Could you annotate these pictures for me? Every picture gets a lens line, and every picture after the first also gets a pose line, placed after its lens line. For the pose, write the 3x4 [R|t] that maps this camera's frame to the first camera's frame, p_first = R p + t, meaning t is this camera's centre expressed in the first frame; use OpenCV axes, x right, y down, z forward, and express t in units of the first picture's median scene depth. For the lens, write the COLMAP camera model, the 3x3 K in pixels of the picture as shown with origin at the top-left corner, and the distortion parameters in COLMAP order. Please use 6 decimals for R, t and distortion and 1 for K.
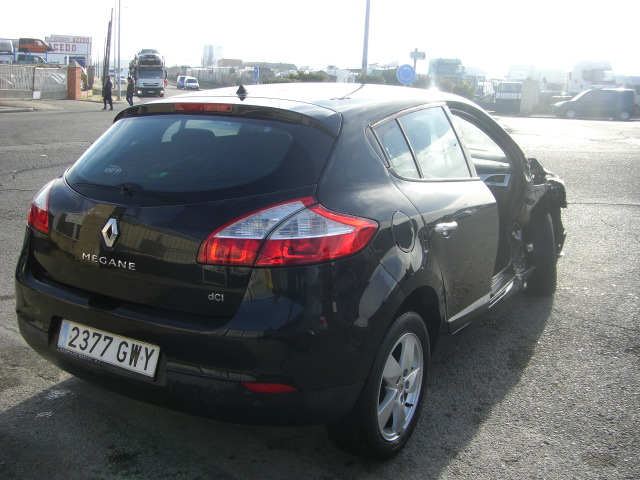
lens RADIAL K [[727.4, 0, 316.8], [0, 727.4, 240.4], [0, 0, 1]] dist [-0.127698, 0.000000]
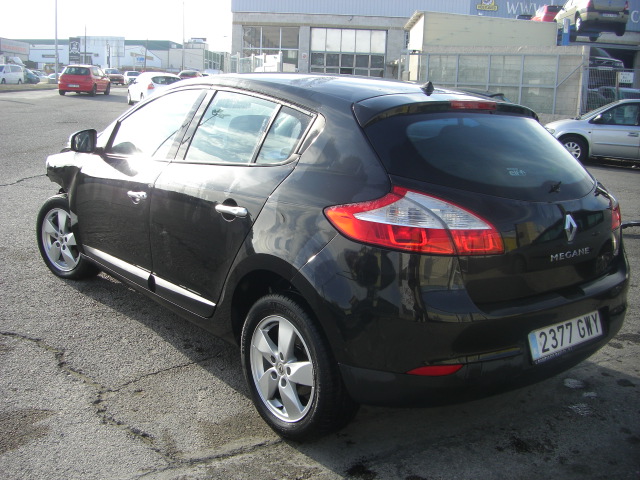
lens RADIAL K [[727.4, 0, 316.7], [0, 727.4, 245.1], [0, 0, 1]] dist [-0.127698, 0.000000]
pose [[0.329479, -0.223219, 0.917397, -1.381733], [0.166949, 0.970114, 0.176087, -0.235083], [-0.929285, 0.095142, 0.356899, 0.955621]]
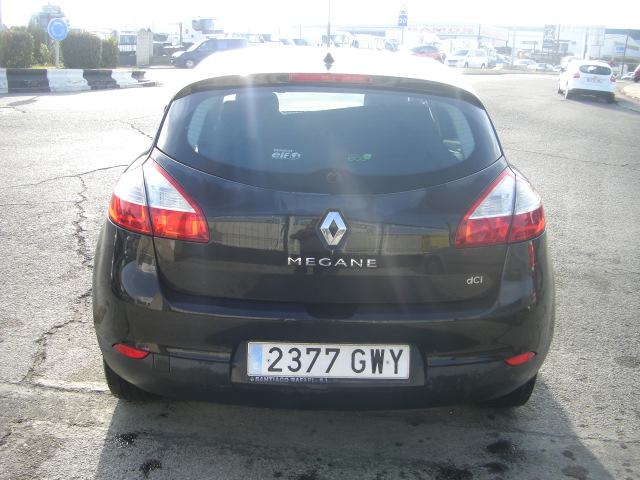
lens RADIAL K [[727.4, 0, 318.7], [0, 727.4, 239.8], [0, 0, 1]] dist [-0.127698, 0.000000]
pose [[0.838892, -0.136545, 0.526892, -0.746967], [0.101342, 0.990278, 0.095280, -0.081109], [-0.534780, -0.026533, 0.844575, 0.271947]]
